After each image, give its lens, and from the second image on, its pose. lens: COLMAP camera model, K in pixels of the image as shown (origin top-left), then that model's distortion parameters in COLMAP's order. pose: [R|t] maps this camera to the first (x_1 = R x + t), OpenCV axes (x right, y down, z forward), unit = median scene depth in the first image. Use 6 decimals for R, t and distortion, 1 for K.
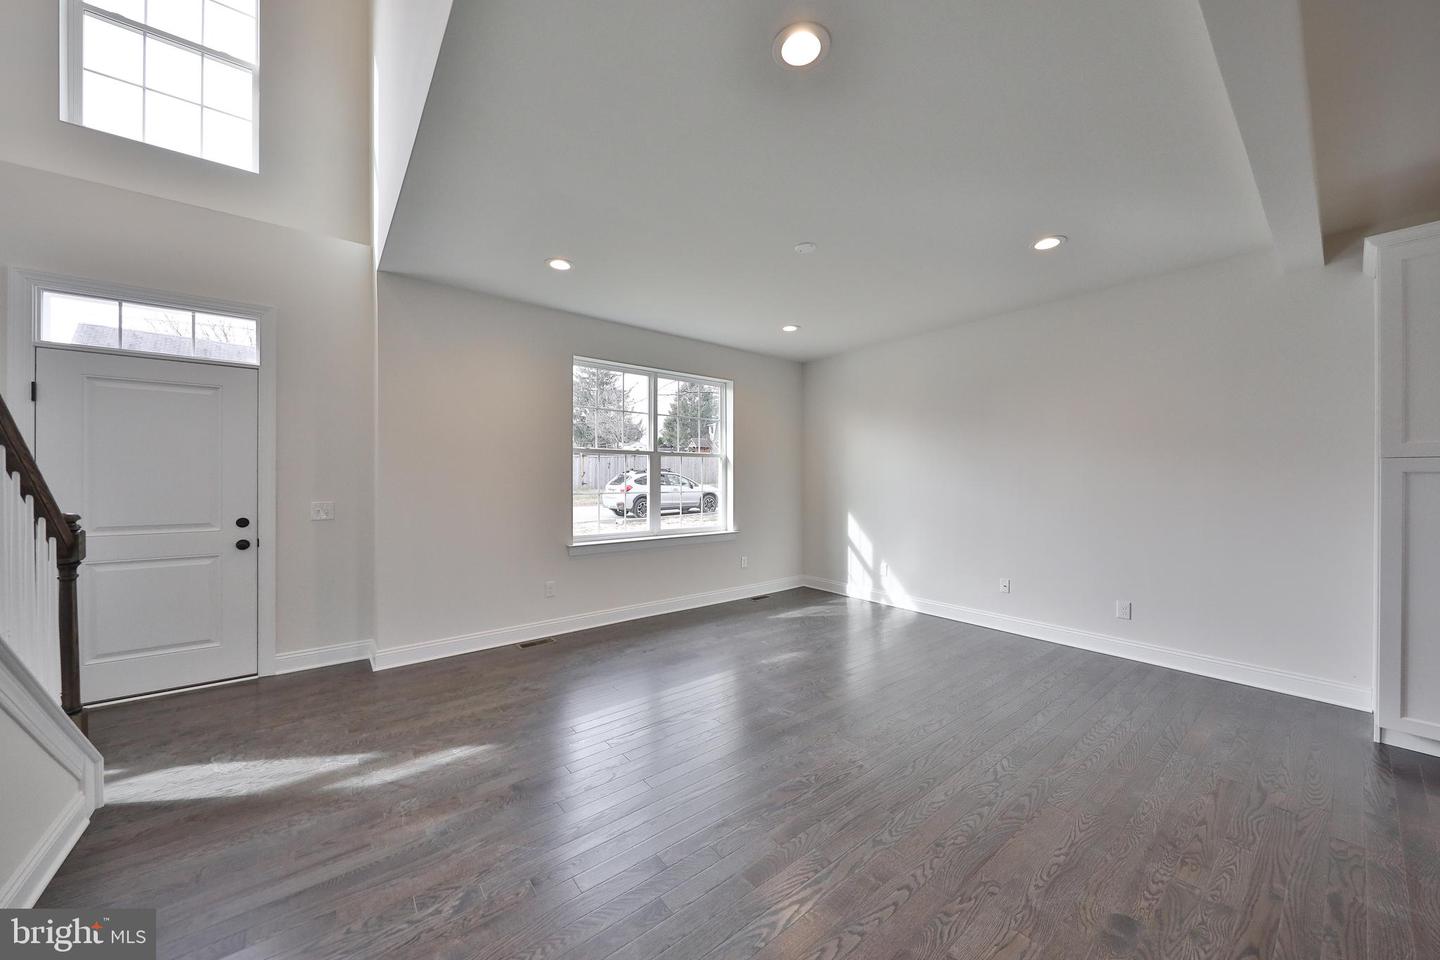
lens RADIAL K [[501.3, 0, 744.3], [0, 501.3, 477.2], [0, 0, 1]] dist [0.000844, -0.000012]
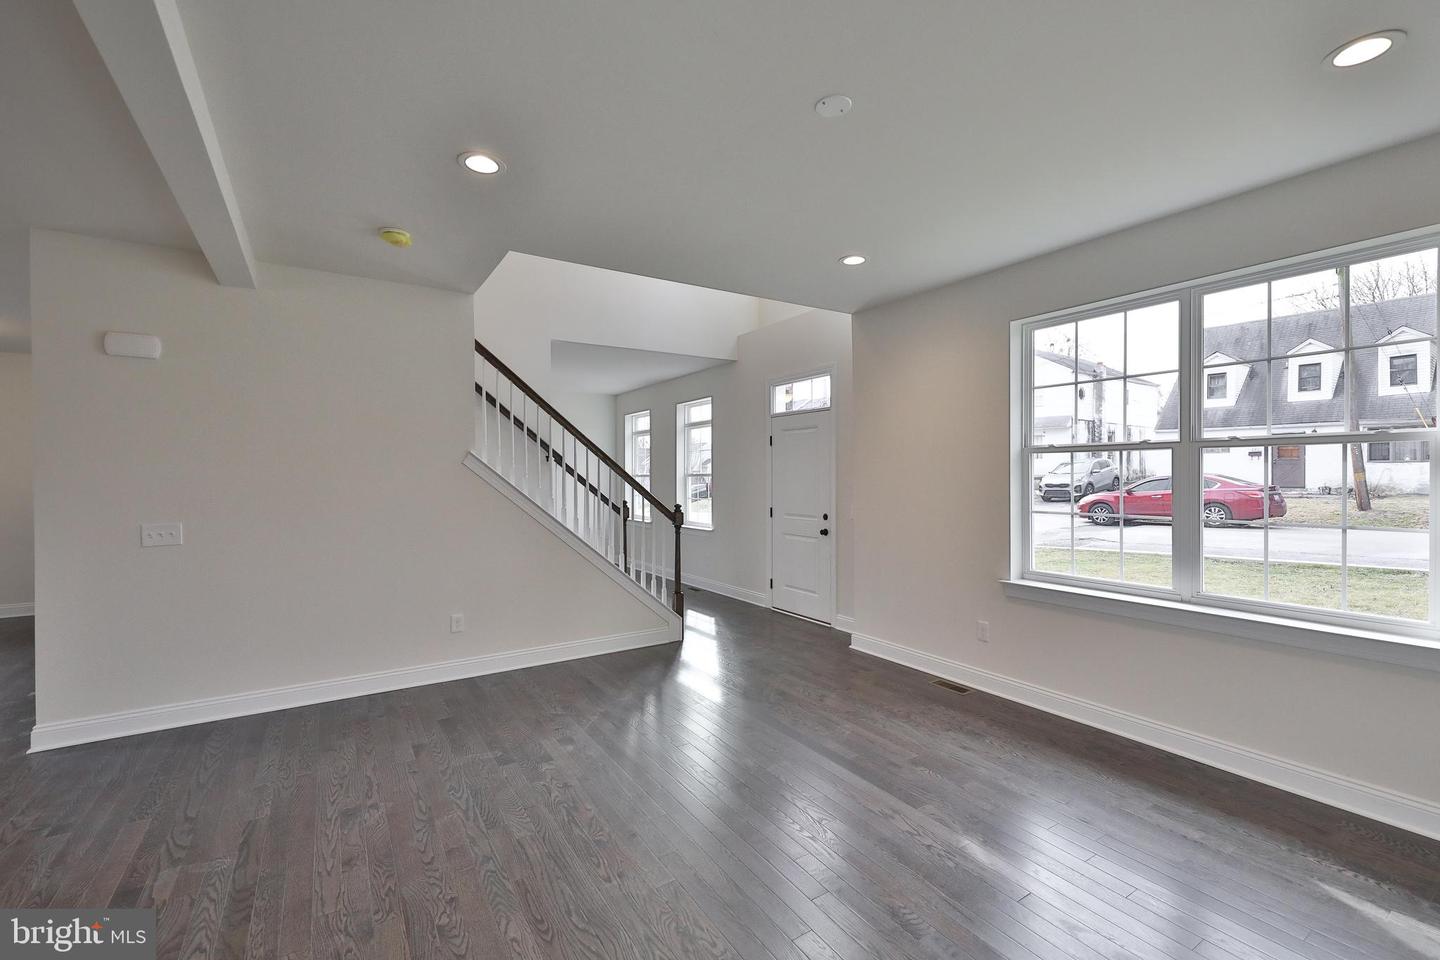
lens RADIAL K [[623.8, 0, 720.0], [0, 623.8, 480.0], [0, 0, 1]] dist [0.005222, -0.000021]
pose [[-0.133344, 0.008832, -0.991030, 0.843833], [0.007606, 0.999940, 0.007888, -0.033278], [0.991041, -0.006486, -0.133403, 0.949057]]
